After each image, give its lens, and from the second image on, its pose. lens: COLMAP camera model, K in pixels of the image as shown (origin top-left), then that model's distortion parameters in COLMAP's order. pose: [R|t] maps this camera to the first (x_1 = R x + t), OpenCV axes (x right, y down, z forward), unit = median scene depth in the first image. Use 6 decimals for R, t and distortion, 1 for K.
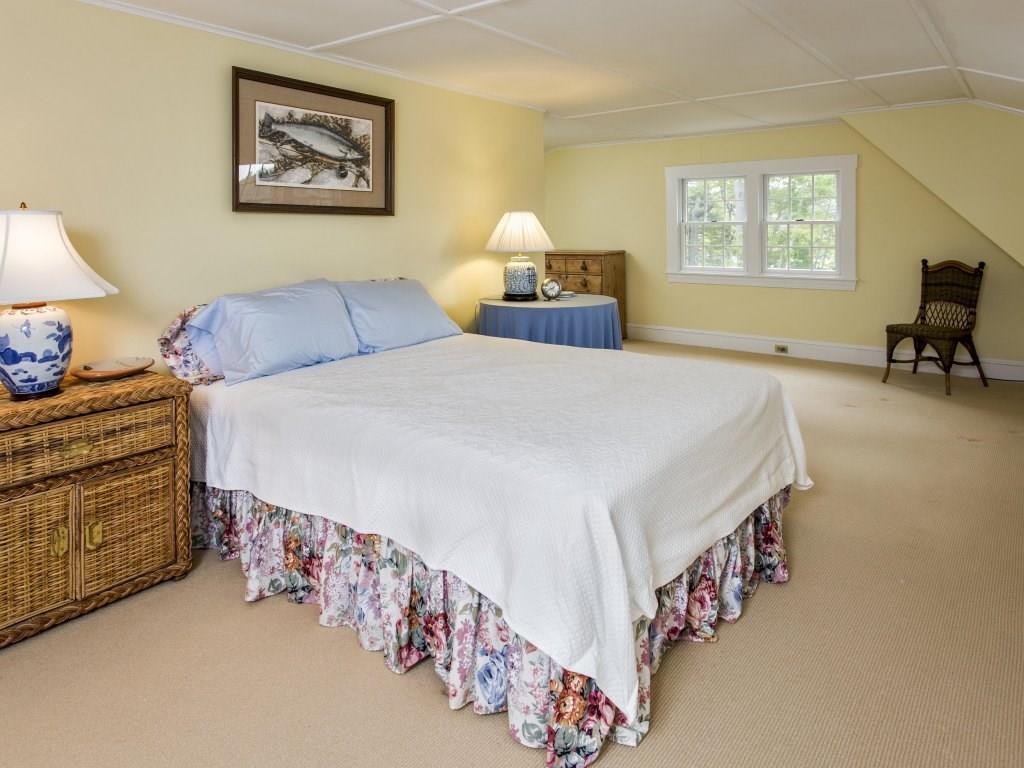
lens RADIAL K [[641.0, 0, 512.0], [0, 641.0, 384.0], [0, 0, 1]] dist [0.004877, 0.001223]
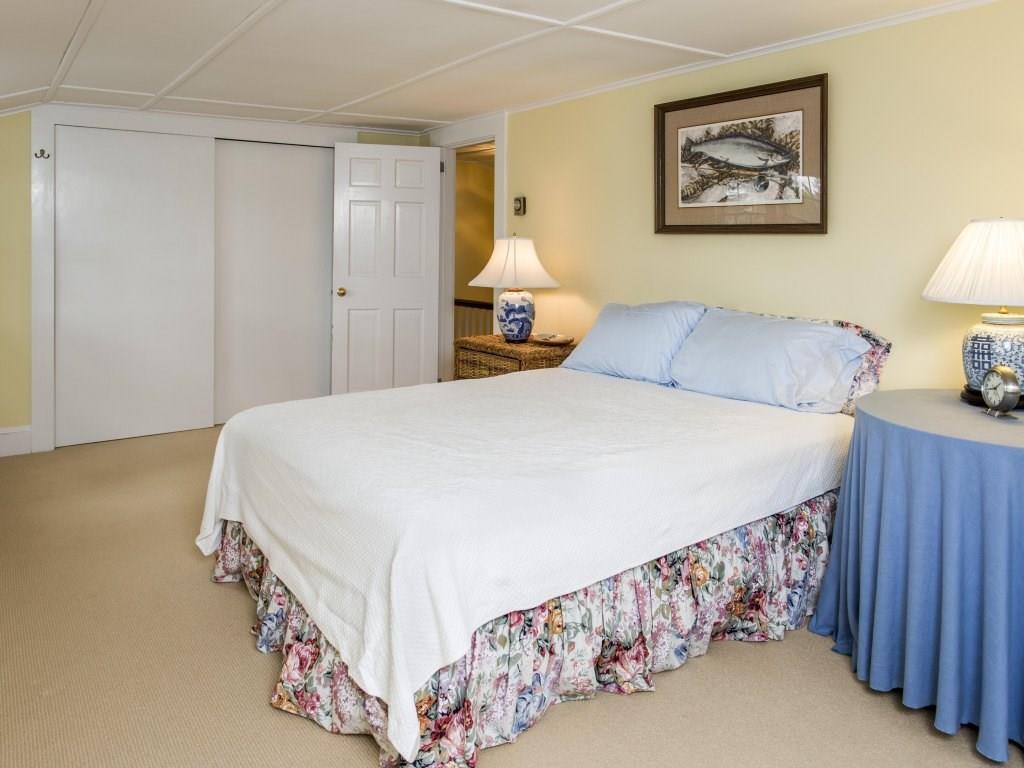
lens RADIAL K [[742.1, 0, 512.0], [0, 742.1, 384.0], [0, 0, 1]] dist [0.001271, 0.000083]
pose [[-0.295920, 0.191325, -0.935856, 0.815727], [-0.222085, 0.939107, 0.262213, -0.280416], [0.929037, 0.285433, -0.235410, 1.051071]]
